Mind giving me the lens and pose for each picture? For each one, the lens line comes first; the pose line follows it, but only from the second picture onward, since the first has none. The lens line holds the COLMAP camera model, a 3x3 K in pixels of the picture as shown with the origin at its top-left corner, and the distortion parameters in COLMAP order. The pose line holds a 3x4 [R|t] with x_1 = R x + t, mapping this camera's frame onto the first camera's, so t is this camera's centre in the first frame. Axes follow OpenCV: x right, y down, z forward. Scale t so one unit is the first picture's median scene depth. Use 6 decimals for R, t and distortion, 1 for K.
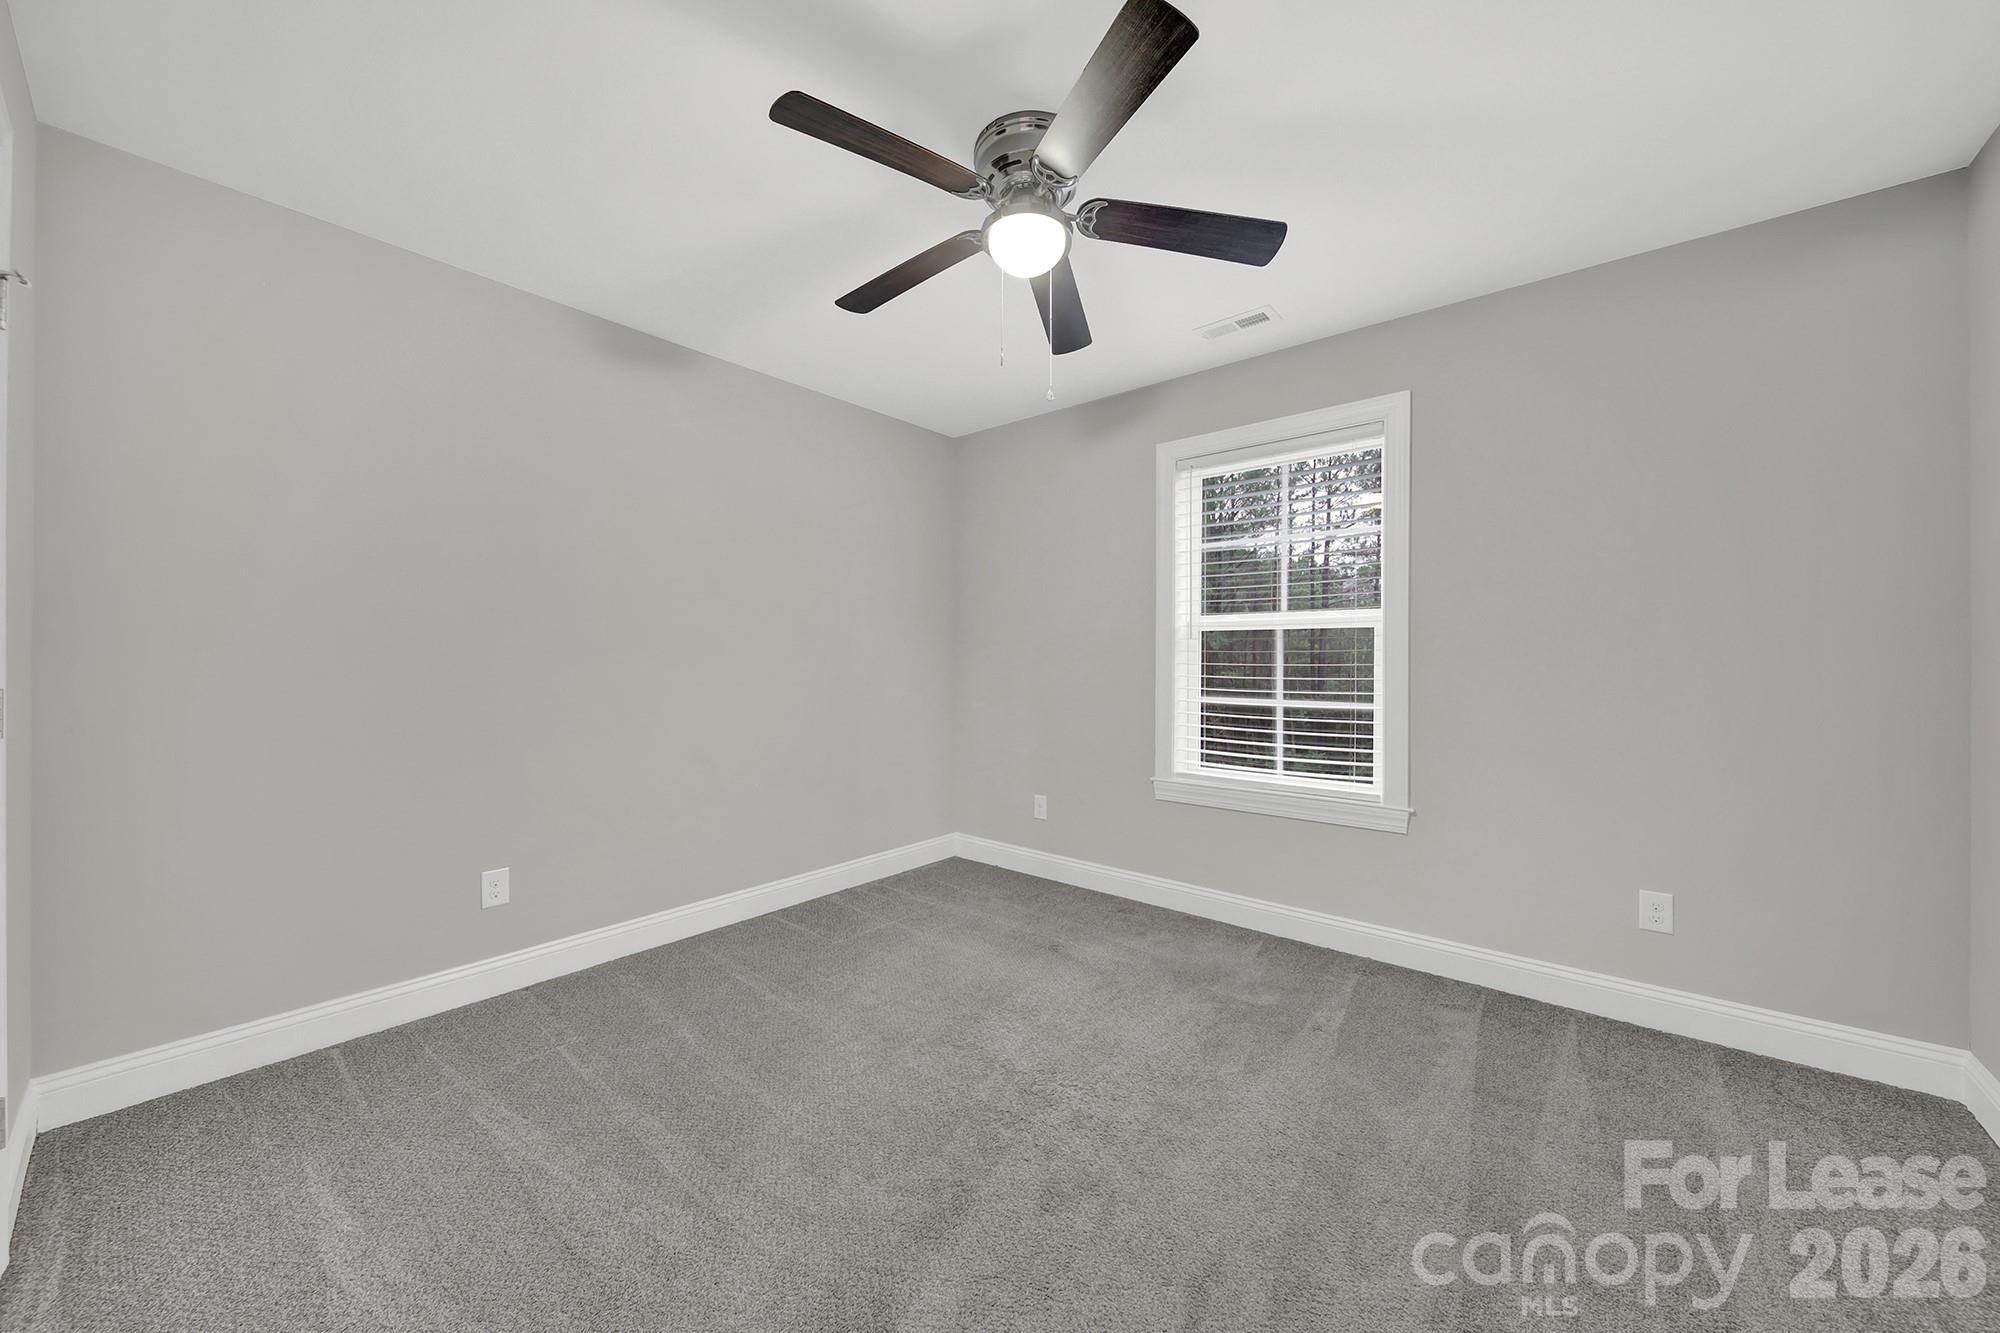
lens RADIAL K [[715.7, 0, 992.9], [0, 715.7, 663.6], [0, 0, 1]] dist [0.004004, -0.000982]
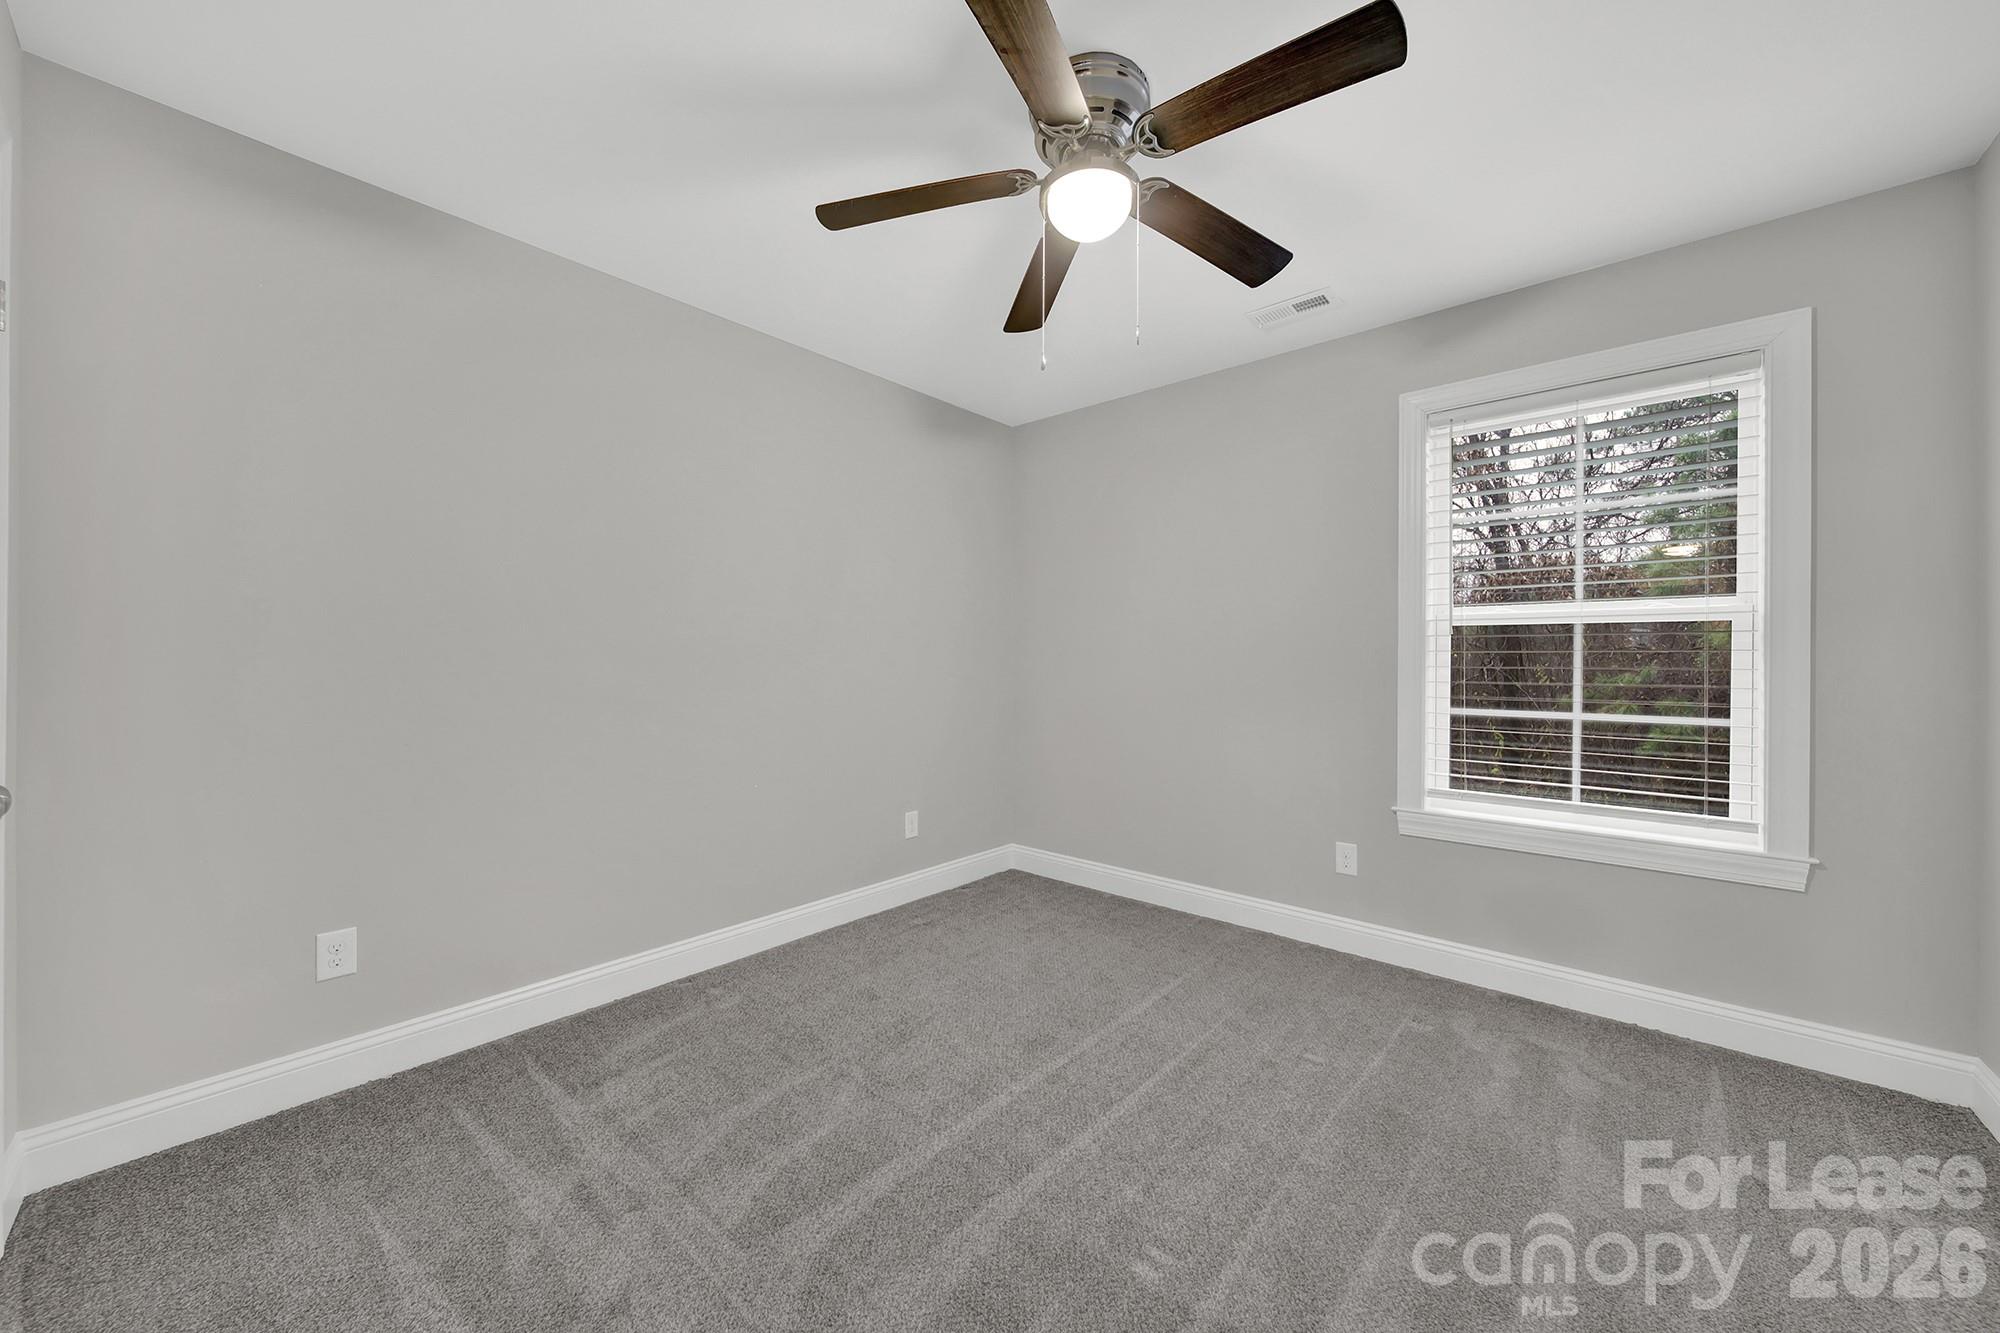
lens RADIAL K [[715.7, 0, 994.4], [0, 715.7, 670.0], [0, 0, 1]] dist [0.004004, -0.000982]
pose [[0.999982, 0.005707, 0.001837, -0.232725], [-0.005723, 0.999944, 0.008931, 0.000265], [-0.001786, -0.008942, 0.999958, 0.196030]]
